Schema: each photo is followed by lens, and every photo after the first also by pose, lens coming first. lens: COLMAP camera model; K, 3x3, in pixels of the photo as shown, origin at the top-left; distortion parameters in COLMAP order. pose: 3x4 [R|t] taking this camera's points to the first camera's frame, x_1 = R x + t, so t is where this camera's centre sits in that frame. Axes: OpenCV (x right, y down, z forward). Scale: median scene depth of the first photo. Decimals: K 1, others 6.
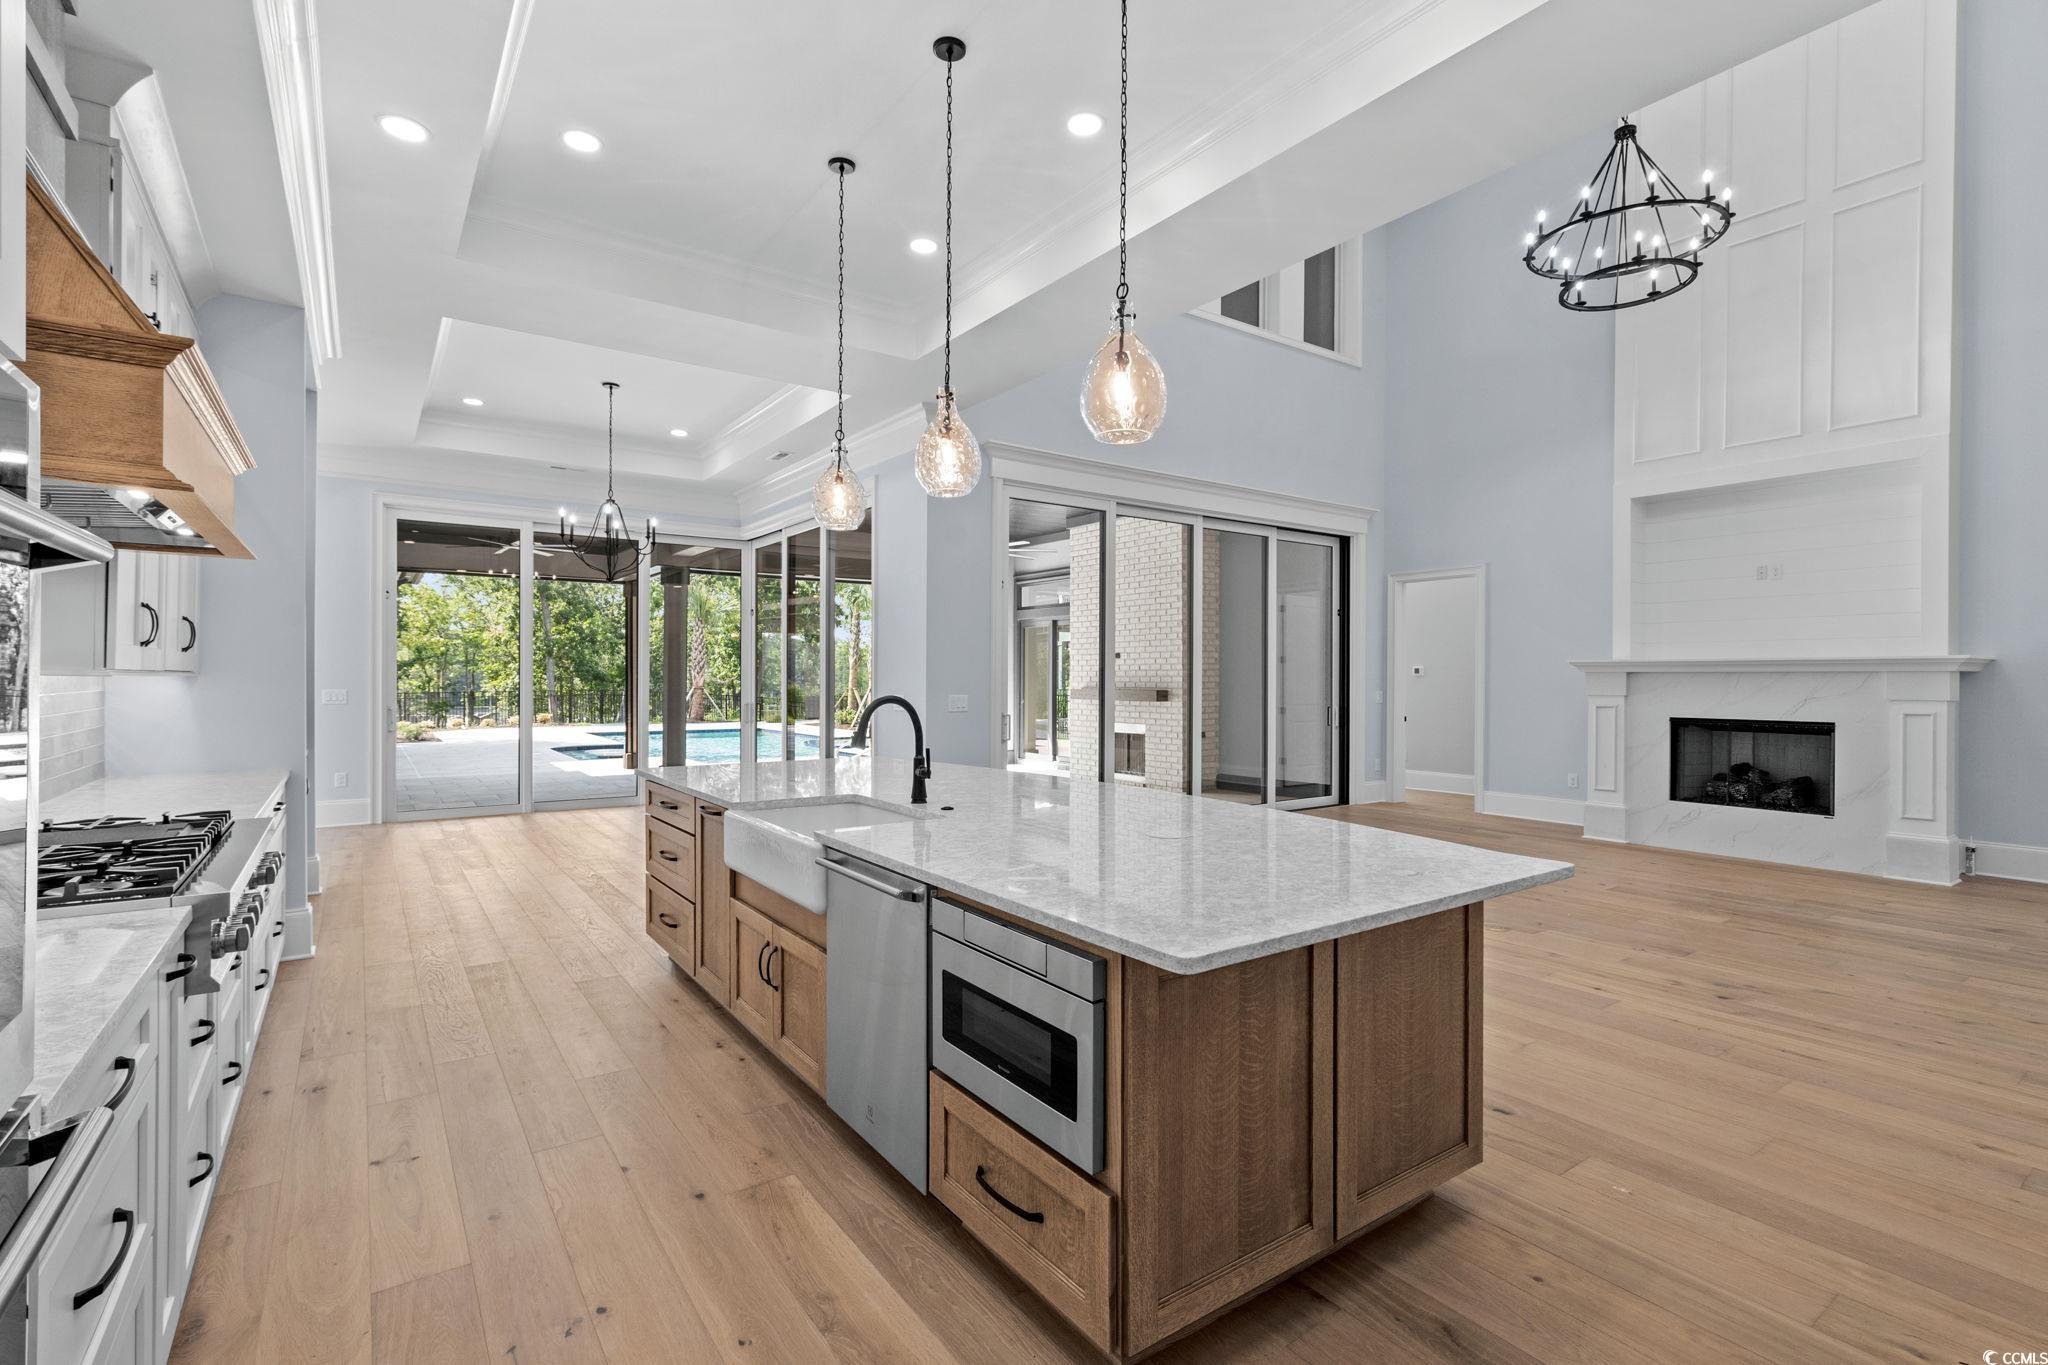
lens RADIAL K [[937.3, 0, 1026.1], [0, 937.3, 689.0], [0, 0, 1]] dist [0.002367, -0.000085]
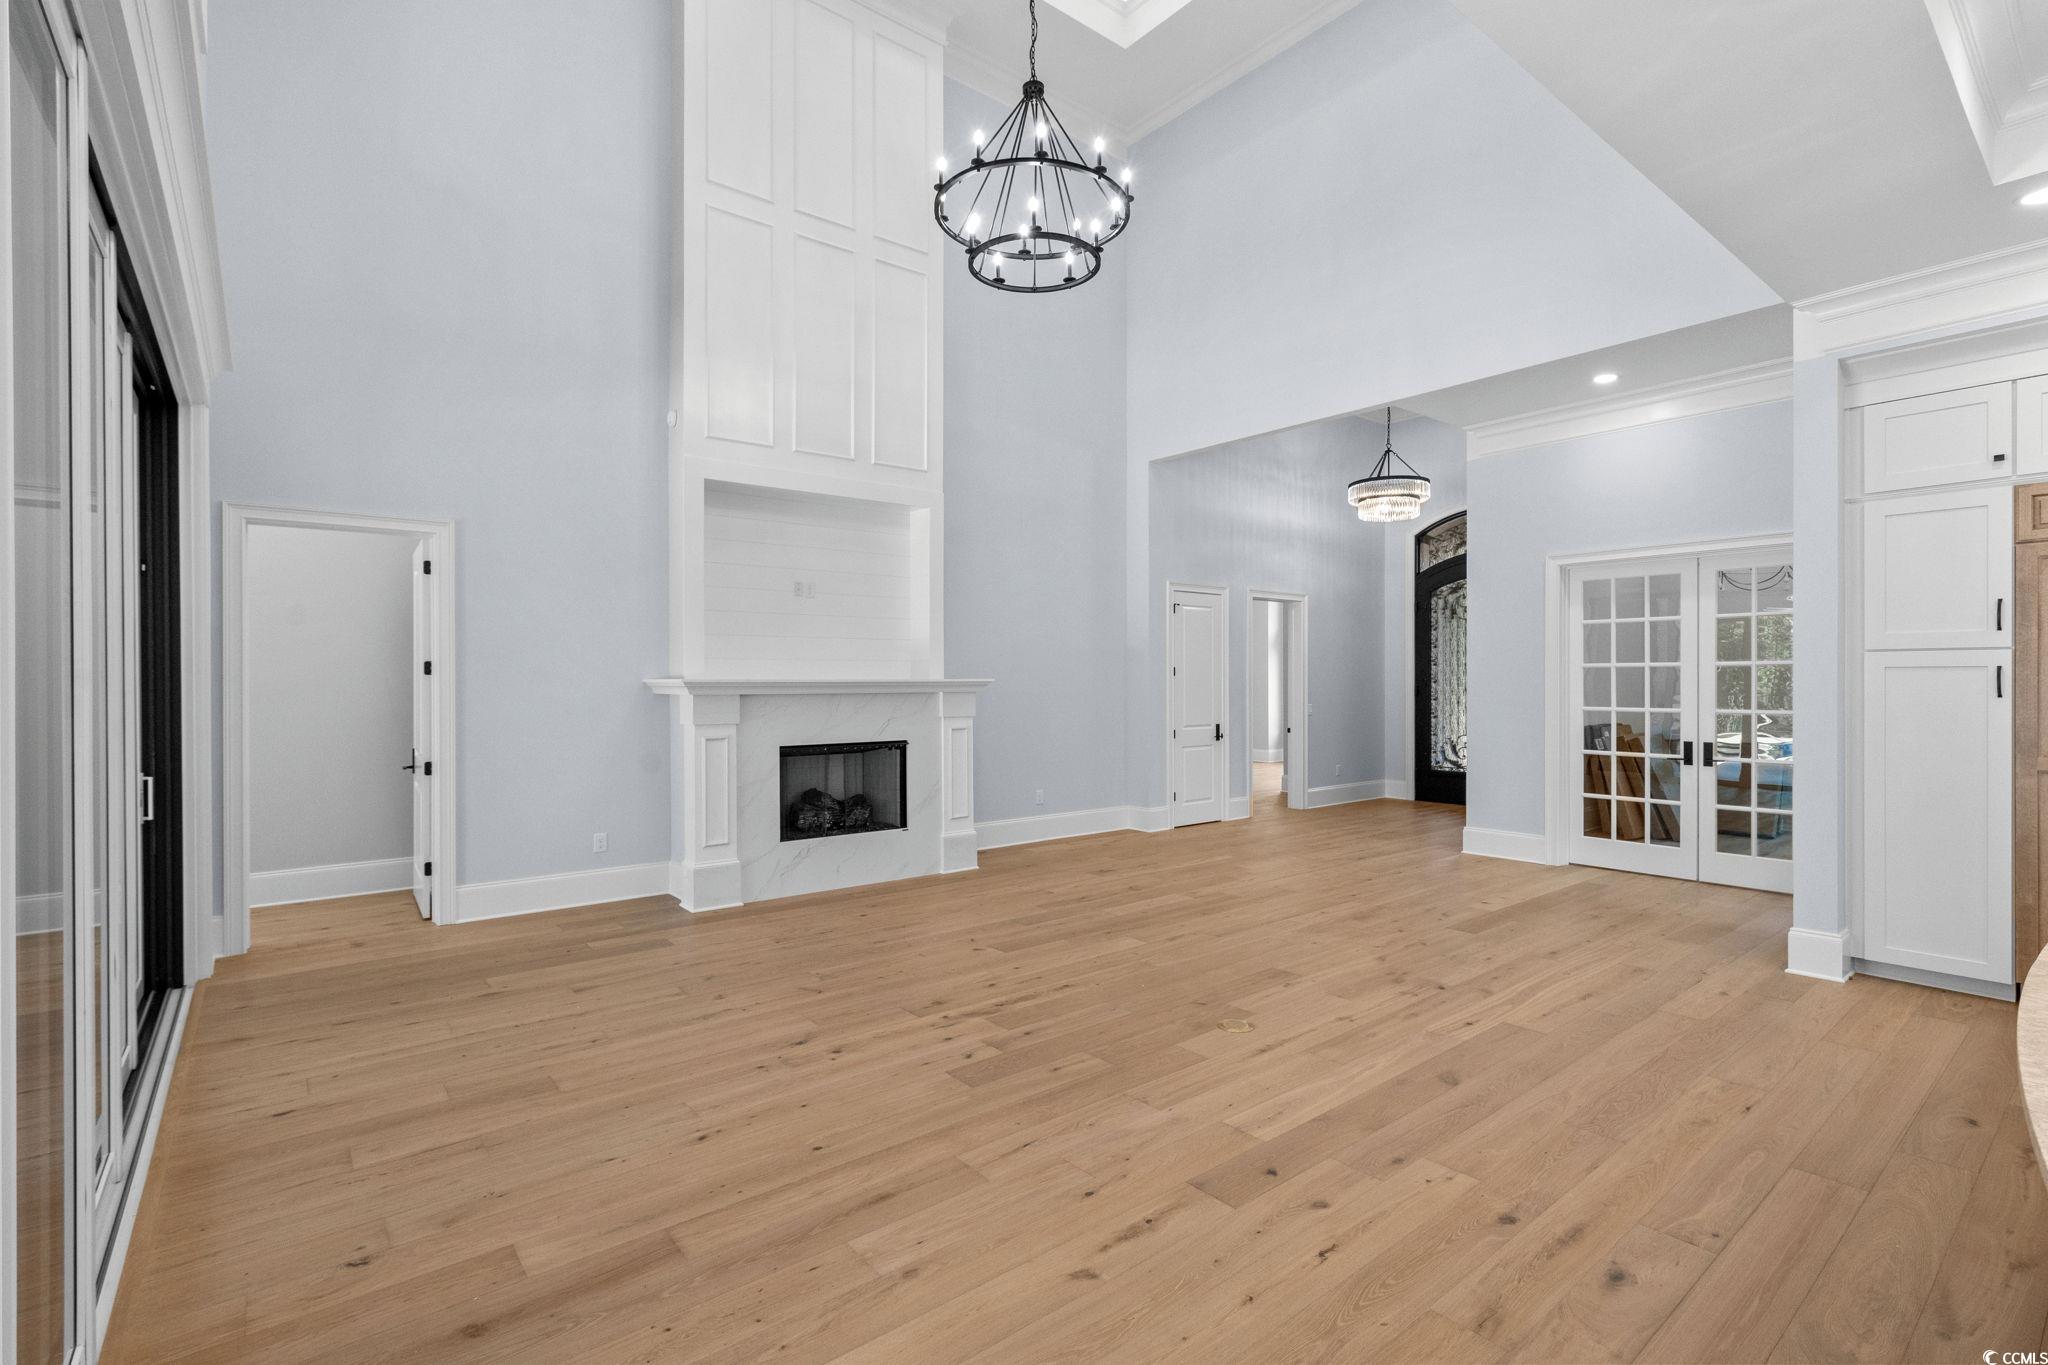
lens RADIAL K [[937.3, 0, 1032.2], [0, 937.3, 686.8], [0, 0, 1]] dist [0.002367, -0.000085]
pose [[-0.064964, -0.010484, 0.997833, -0.193218], [0.013819, 0.999839, 0.011404, -0.031578], [-0.997792, 0.014530, -0.064808, 0.823263]]
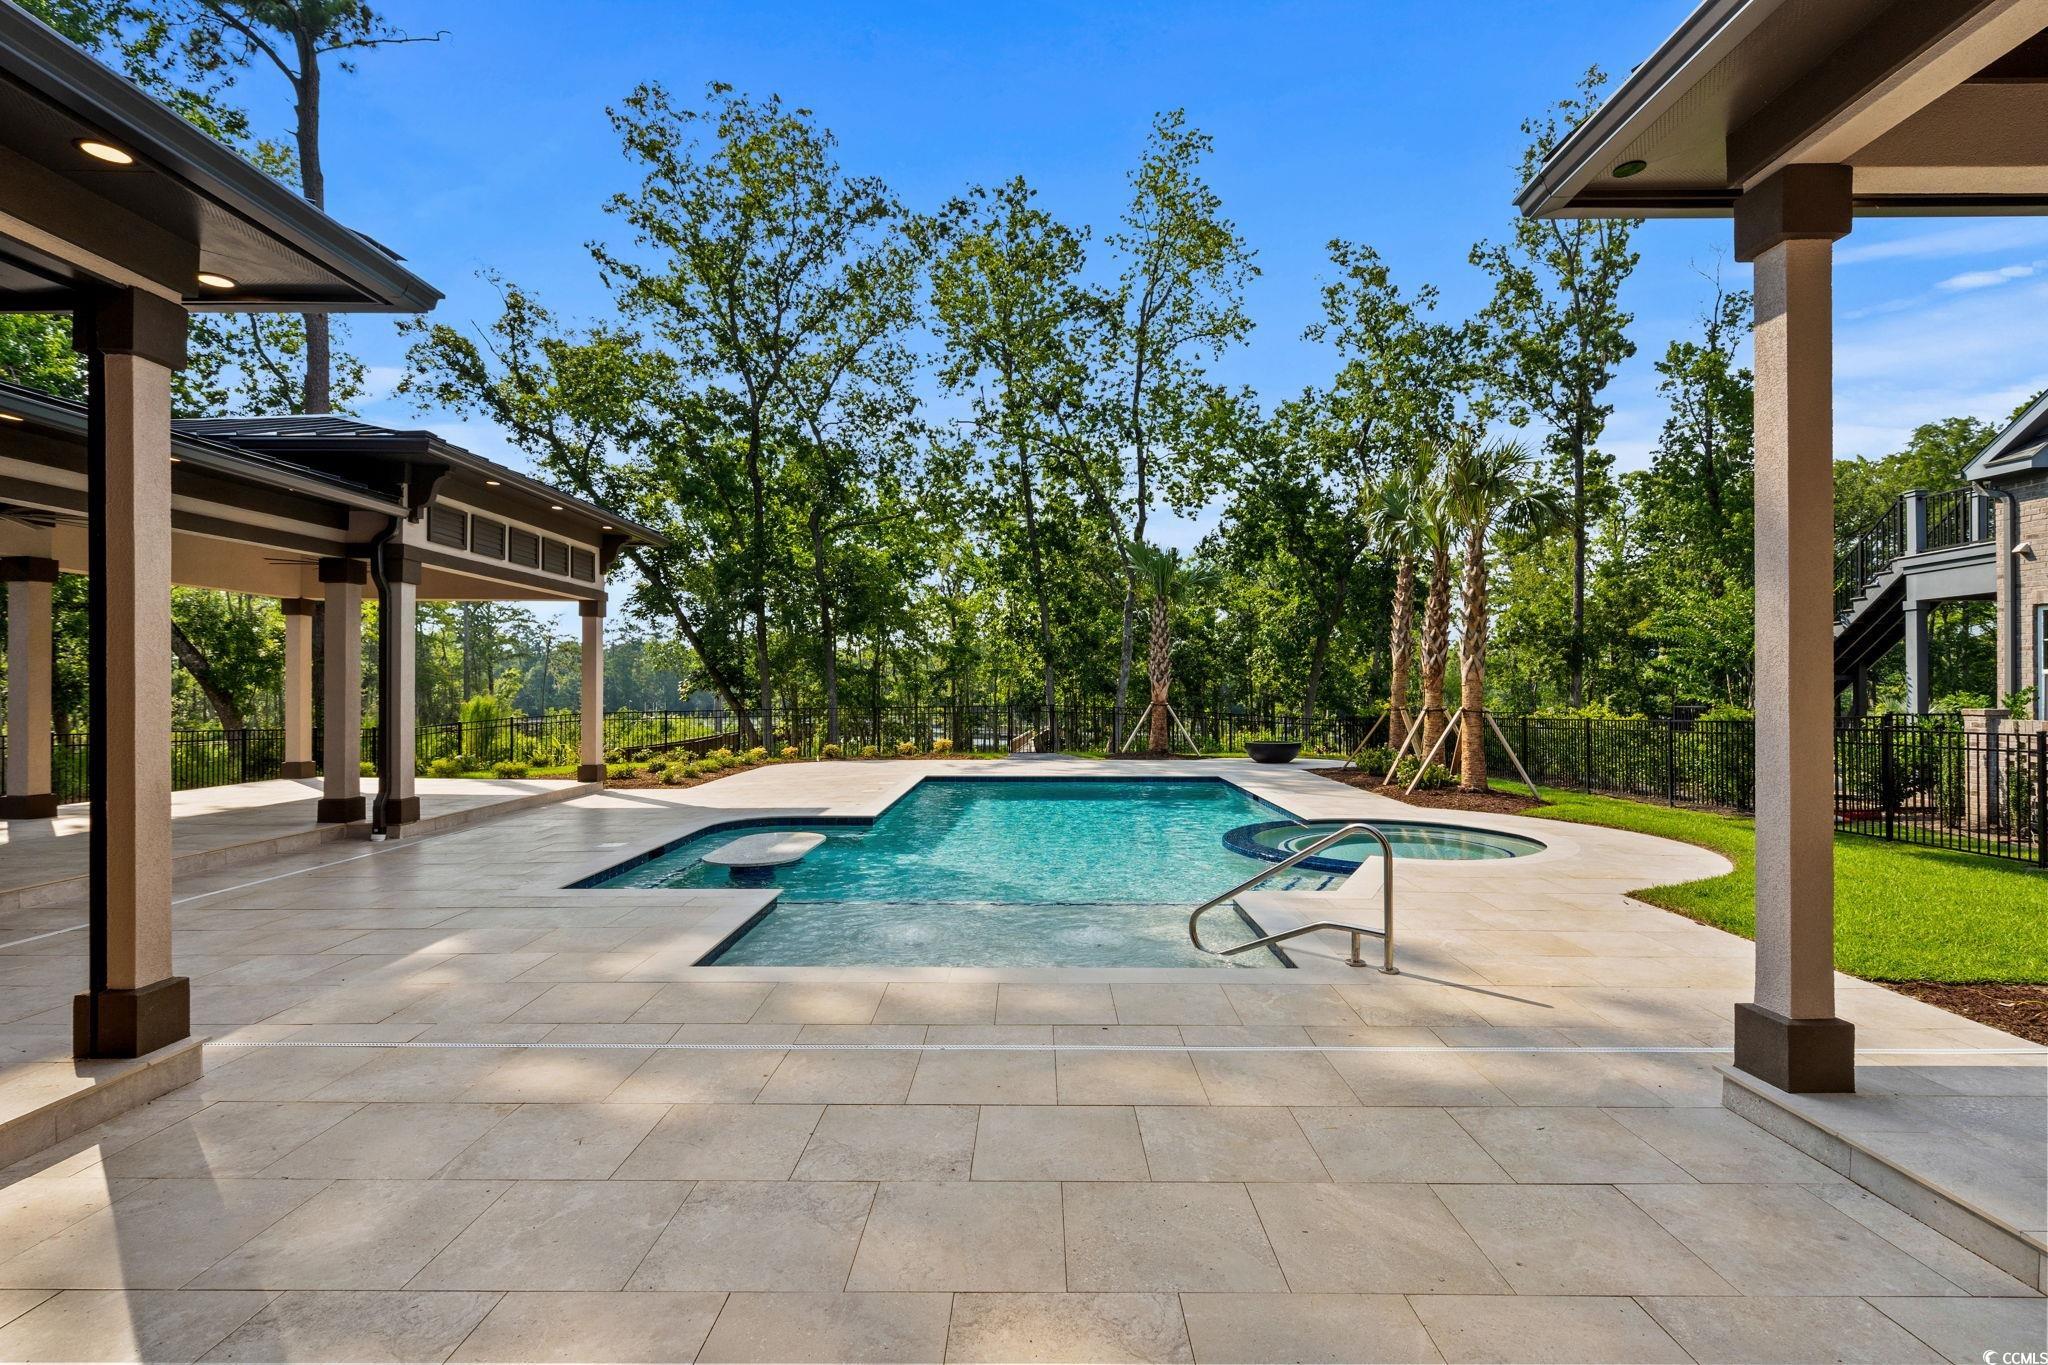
lens RADIAL K [[978.9, 0, 1023.6], [0, 978.9, 686.7], [0, 0, 1]] dist [-0.002648, 0.001145]
pose [[0.811404, -0.003881, -0.584473, -0.142919], [-0.004548, 0.999906, -0.012954, -0.019268], [0.584468, 0.013169, 0.811310, 1.835557]]
